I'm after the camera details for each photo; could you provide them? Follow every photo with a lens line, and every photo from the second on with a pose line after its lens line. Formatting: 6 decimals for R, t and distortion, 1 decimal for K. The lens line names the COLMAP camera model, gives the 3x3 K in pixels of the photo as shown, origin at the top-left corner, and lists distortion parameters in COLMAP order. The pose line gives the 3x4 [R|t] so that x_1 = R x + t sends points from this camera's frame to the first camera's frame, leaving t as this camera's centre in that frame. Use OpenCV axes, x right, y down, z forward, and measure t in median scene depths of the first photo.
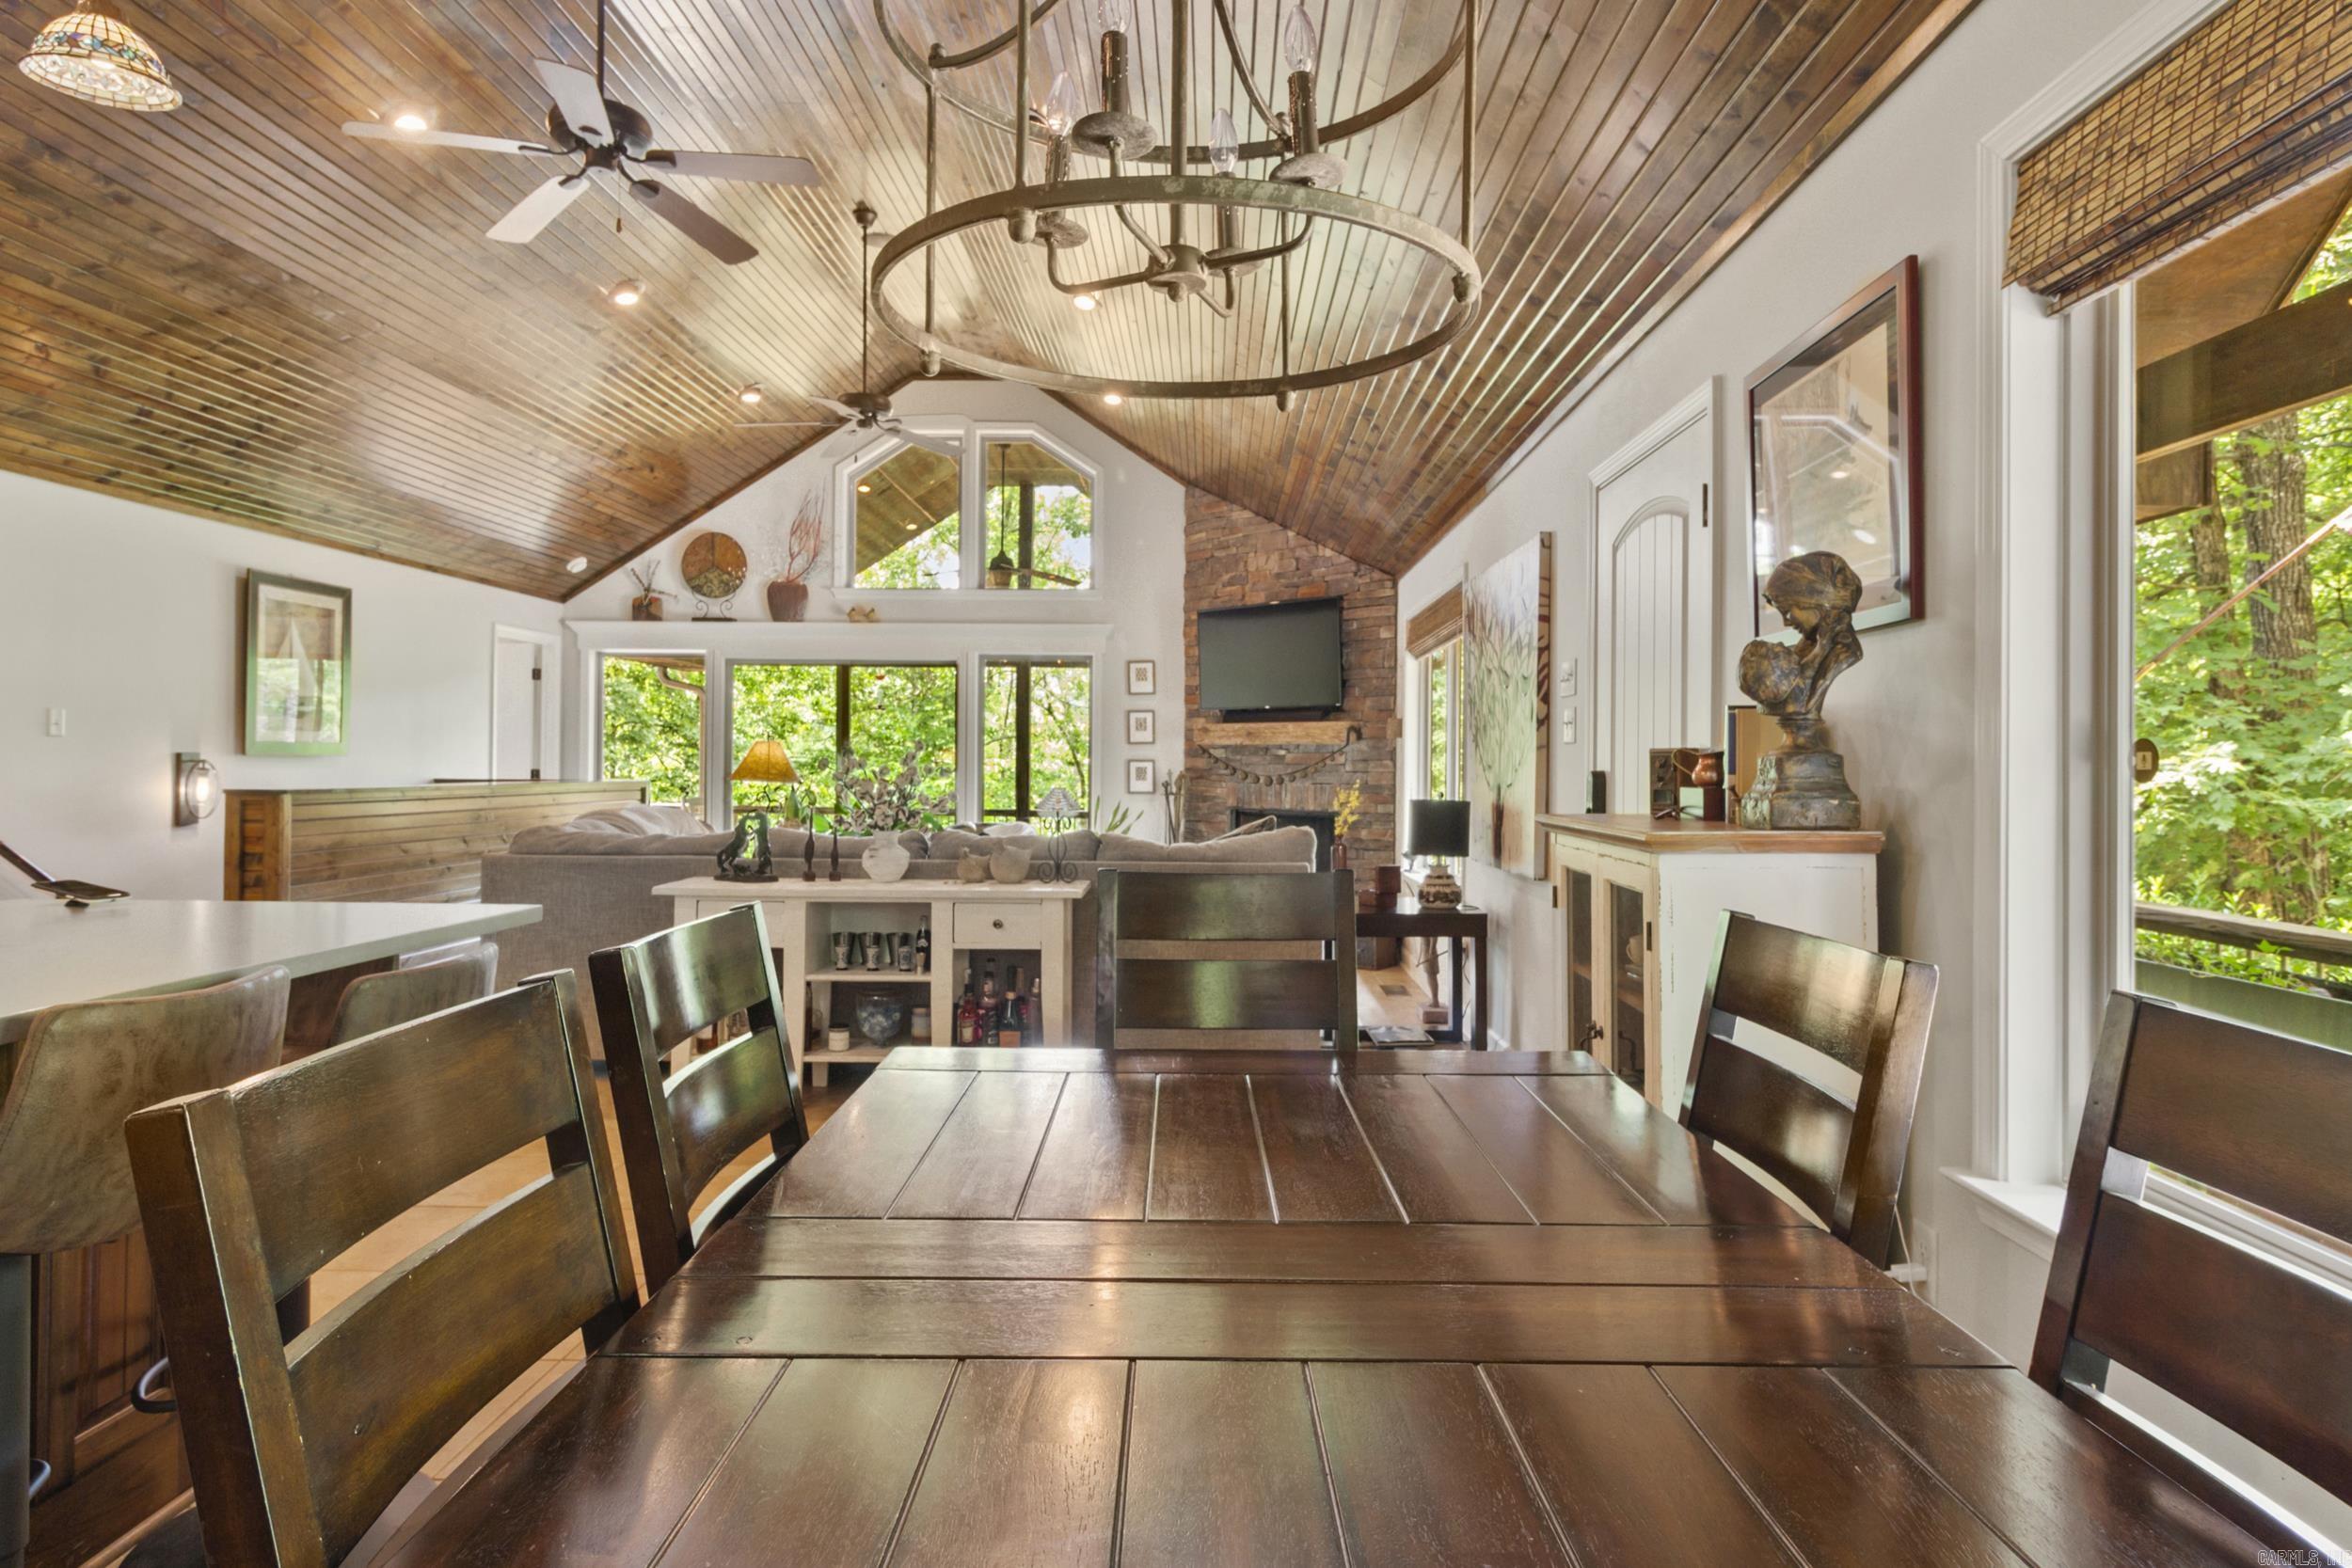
lens RADIAL K [[1296.3, 0, 1219.2], [0, 1296.3, 825.9], [0, 0, 1]] dist [-0.000435, 0.000488]
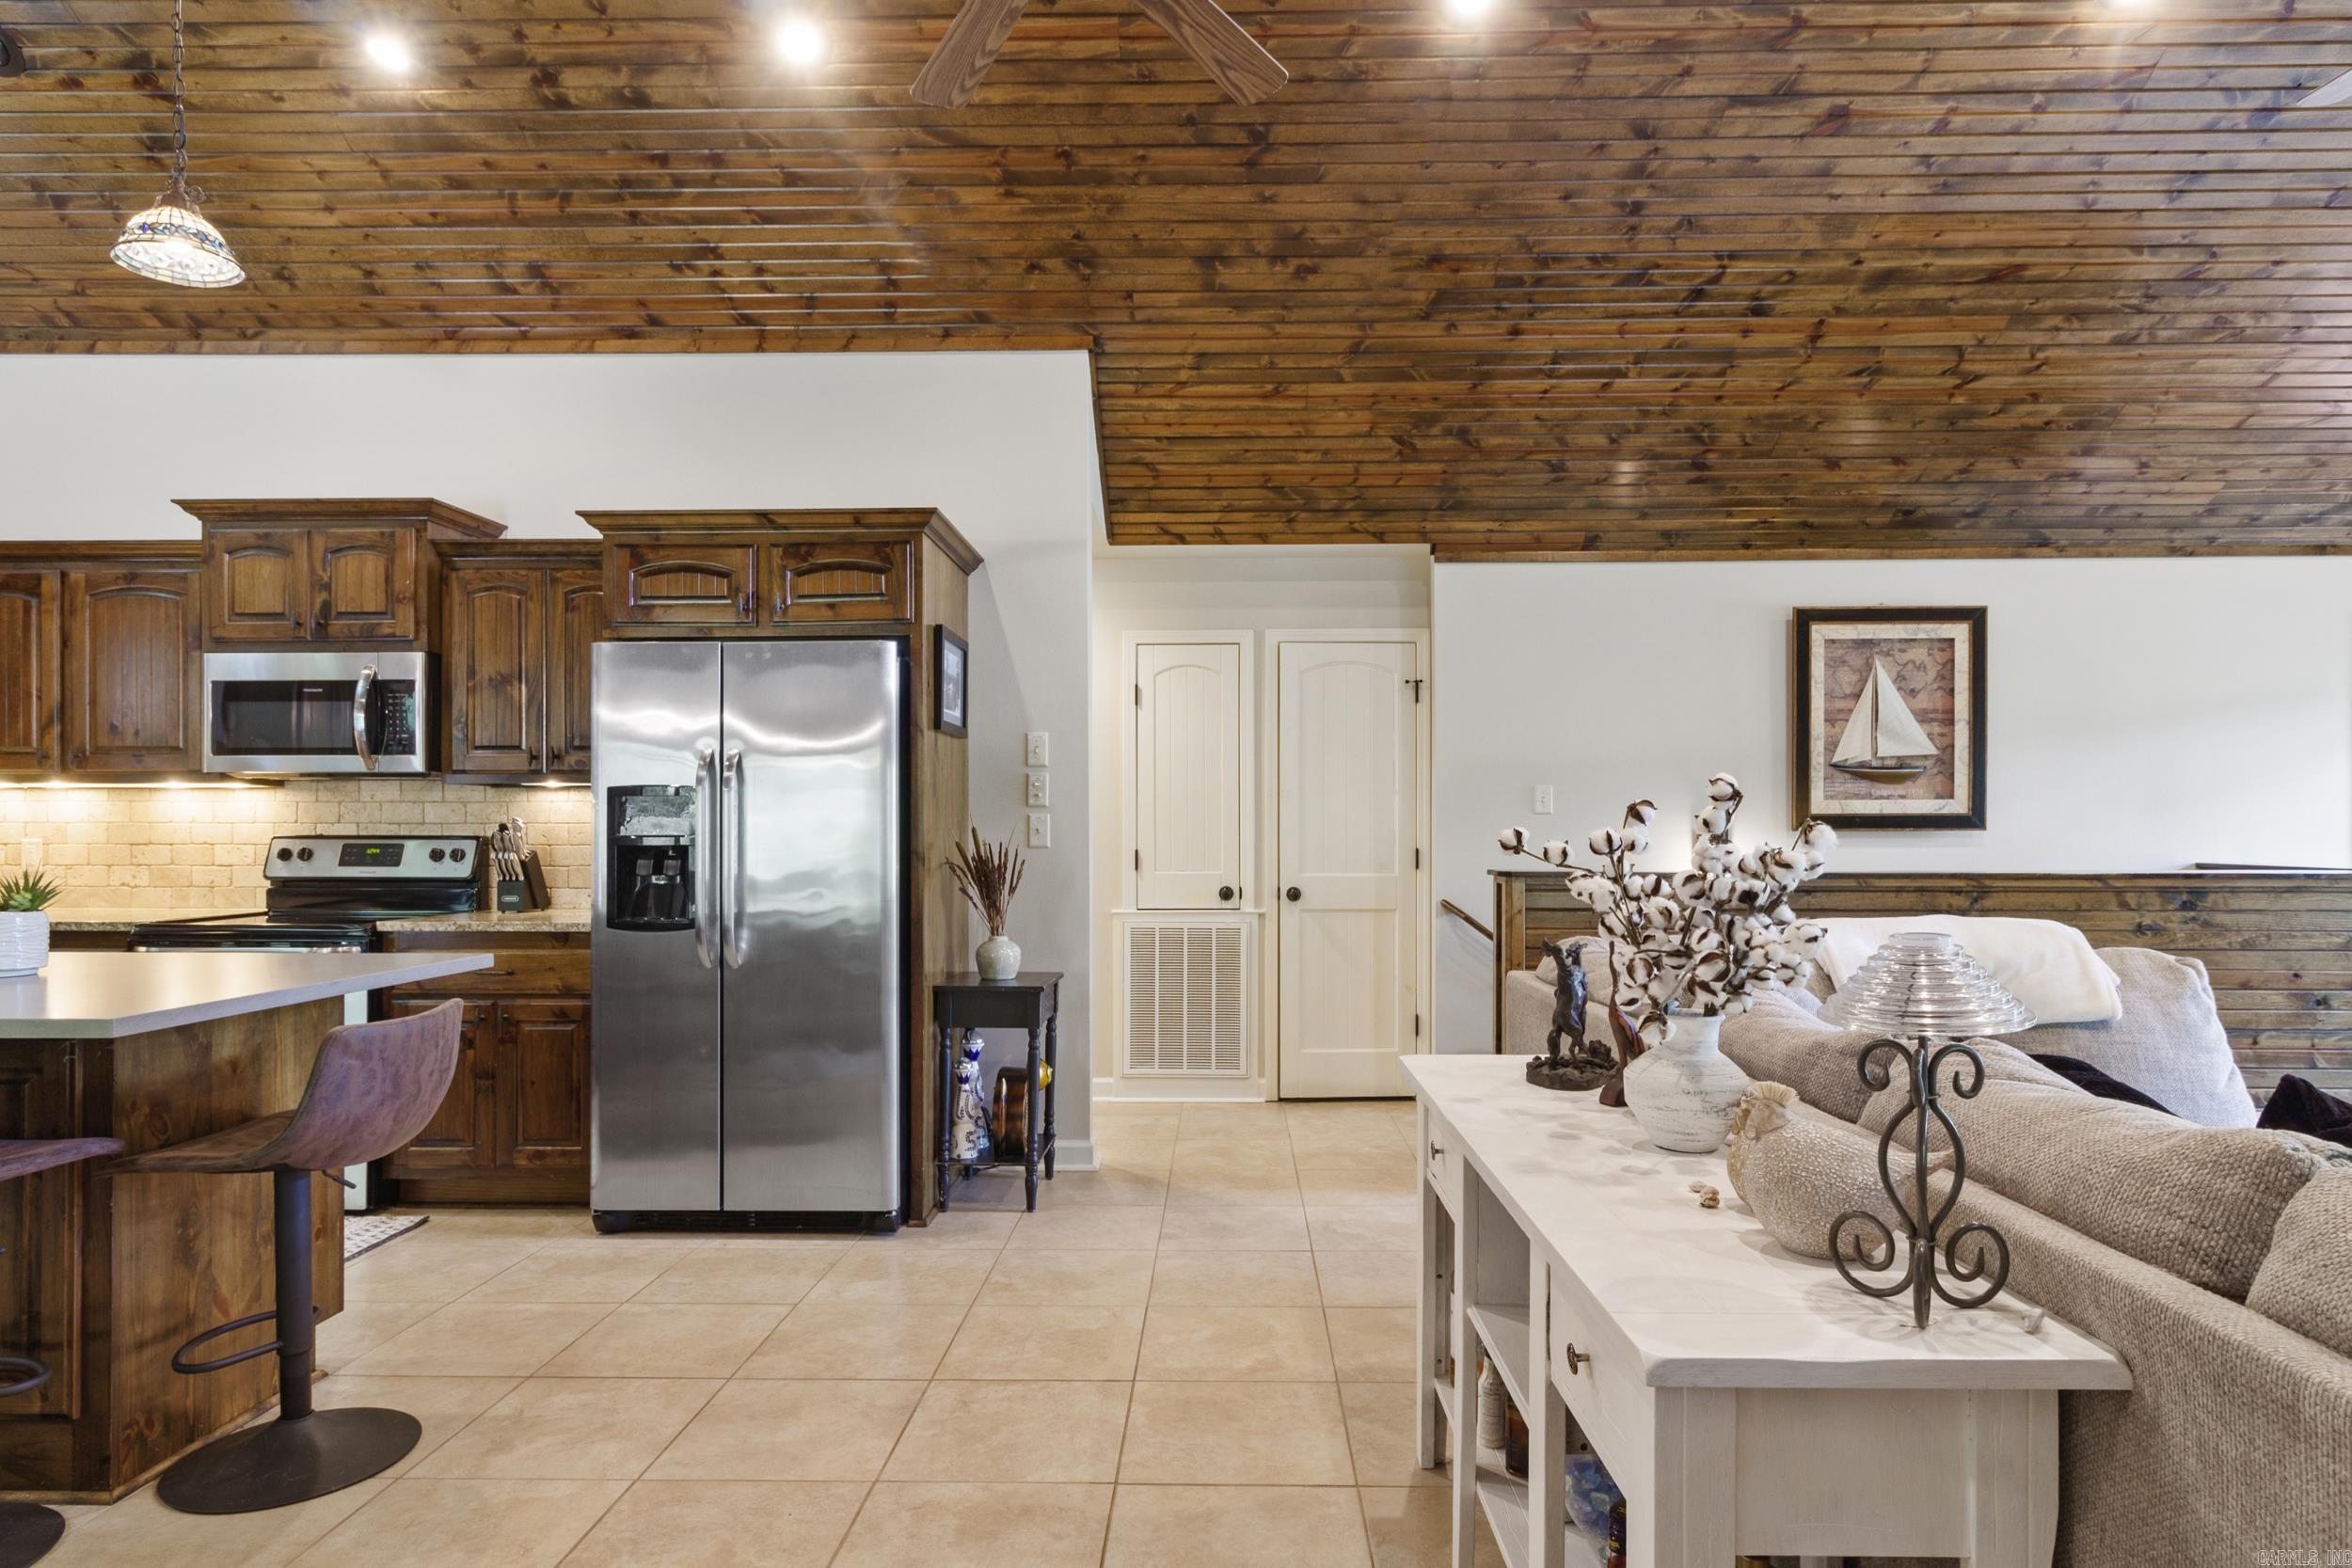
lens RADIAL K [[1296.3, 0, 1174.6], [0, 1296.3, 840.2], [0, 0, 1]] dist [-0.000435, 0.000488]
pose [[-0.029485, -0.000614, -0.999565, 0.069293], [-0.048071, 0.998844, 0.000804, -0.021146], [0.998409, 0.048074, -0.029480, 0.438052]]
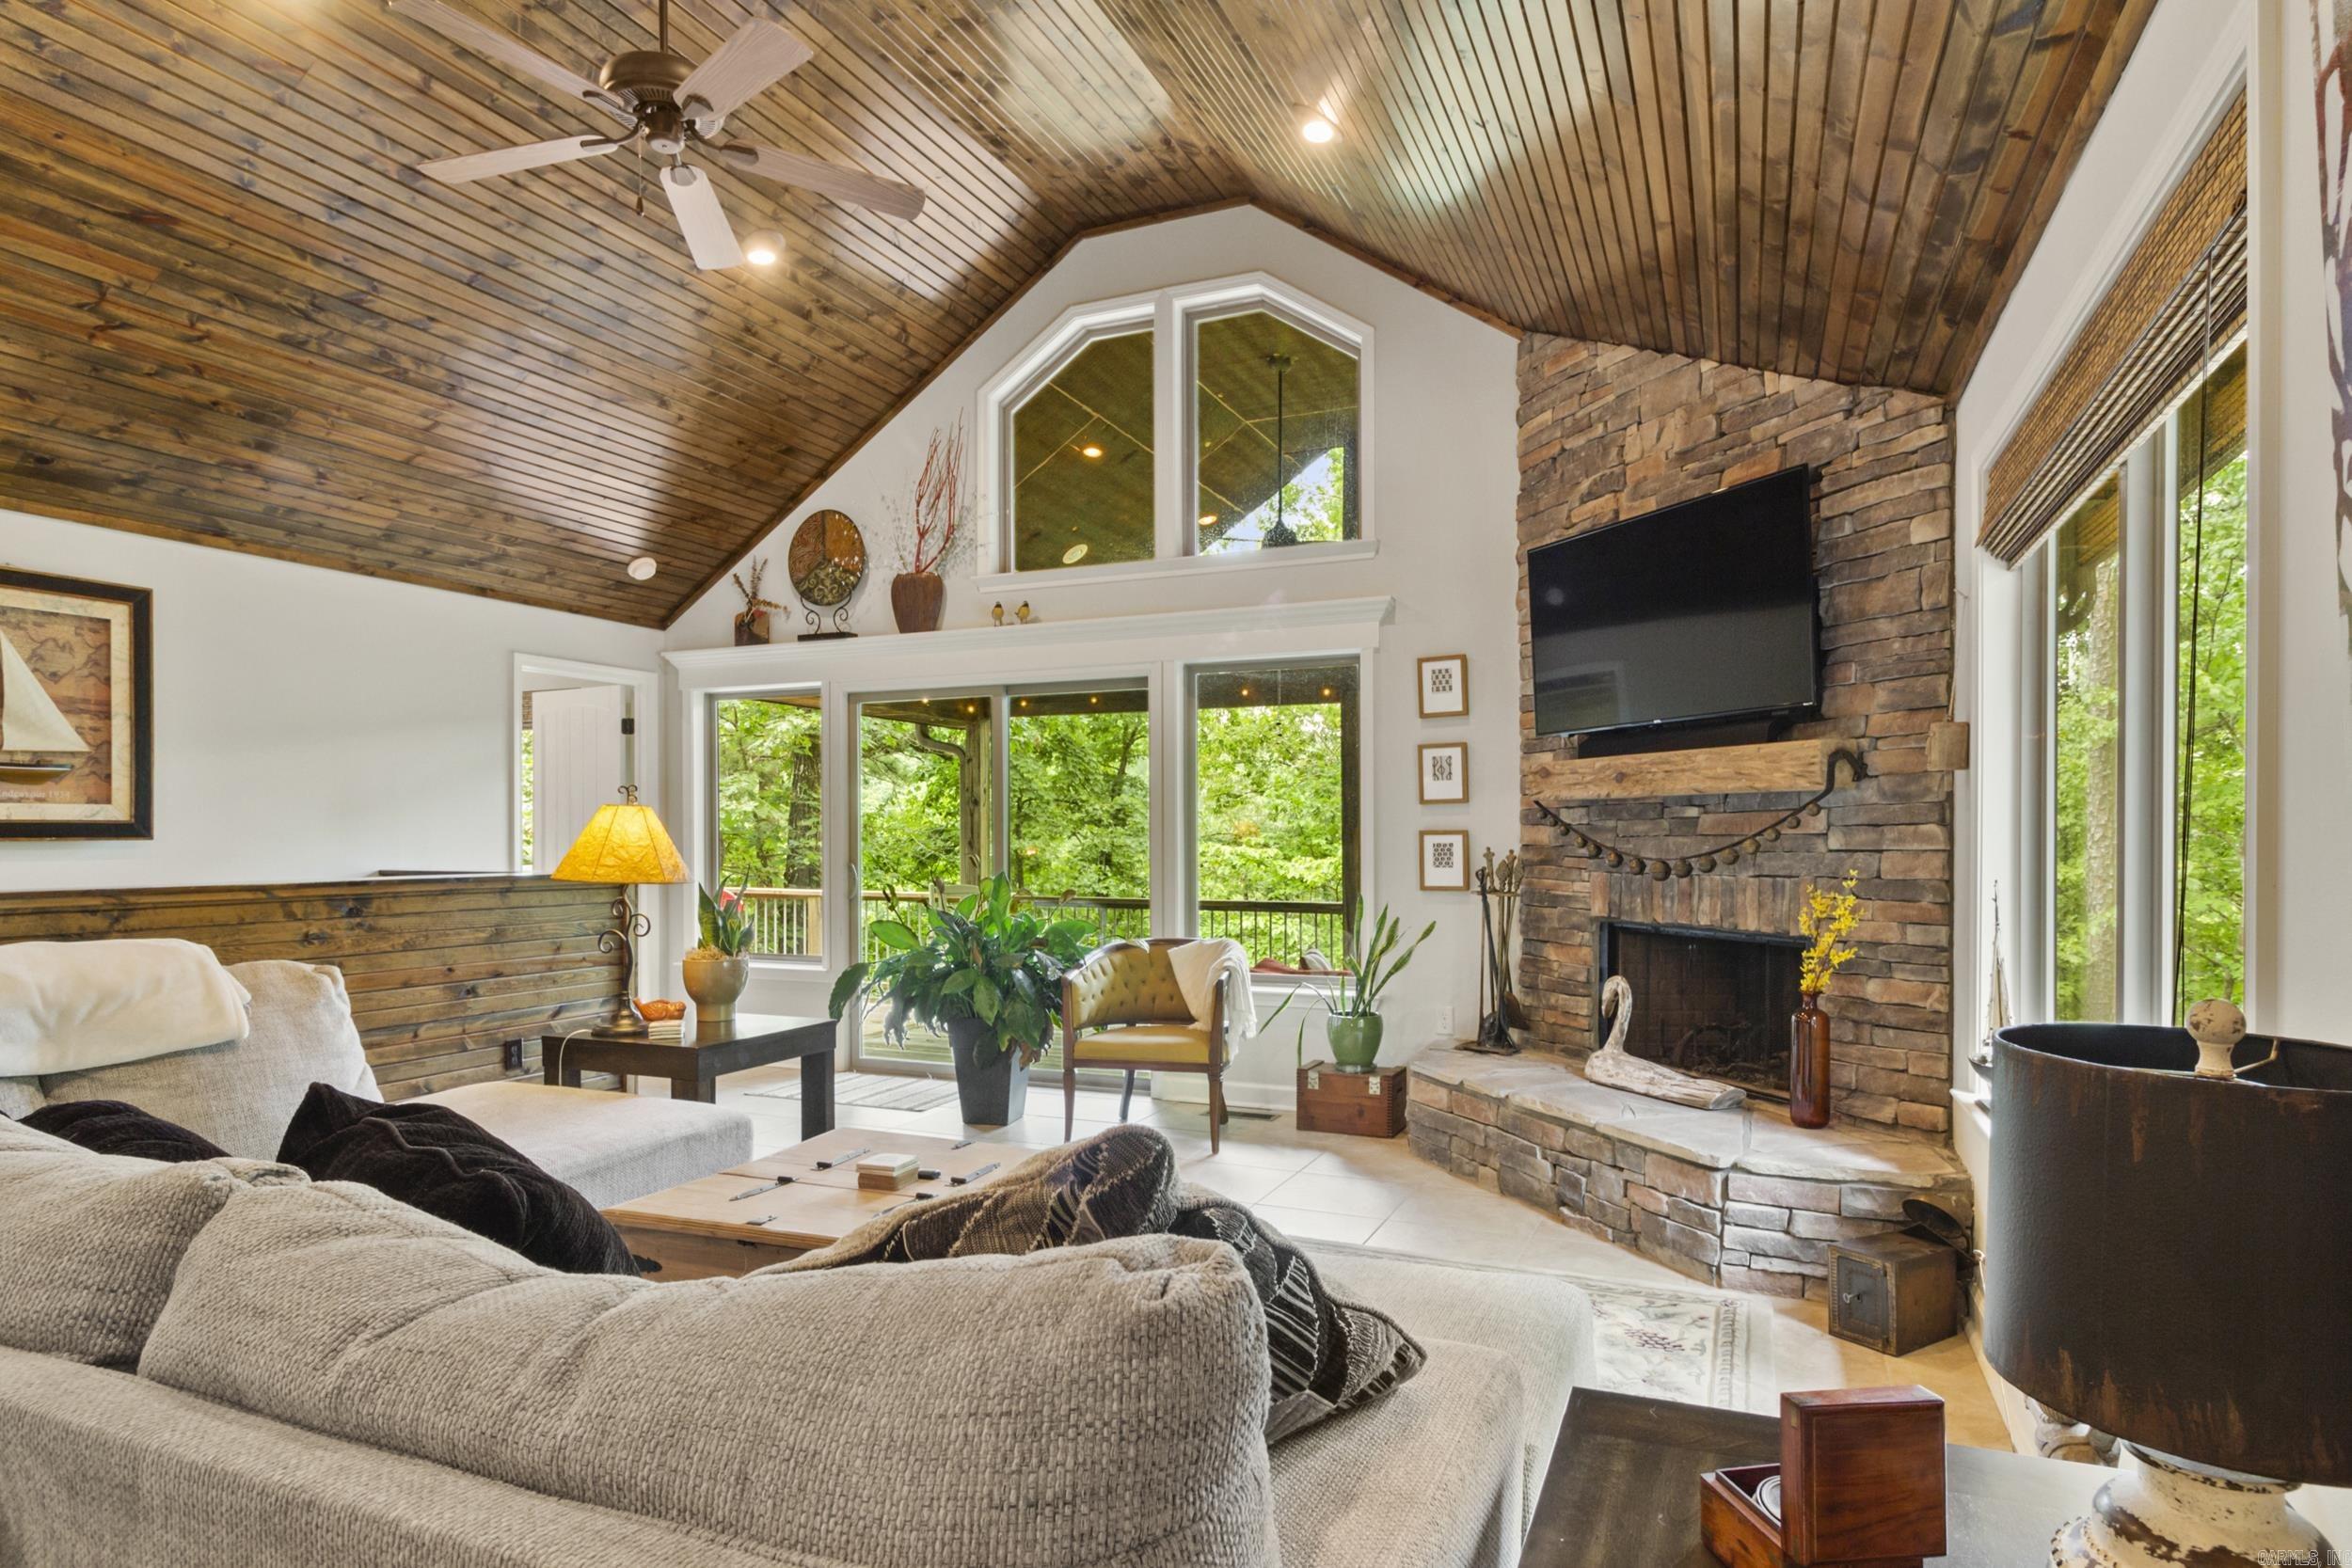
lens RADIAL K [[1296.3, 0, 1204.6], [0, 1296.3, 865.9], [0, 0, 1]] dist [-0.000435, 0.000488]
pose [[0.920499, -0.002477, -0.390738, 0.069825], [-0.007521, 0.999682, -0.024055, -0.022679], [0.390673, 0.025081, 0.920188, 0.468651]]
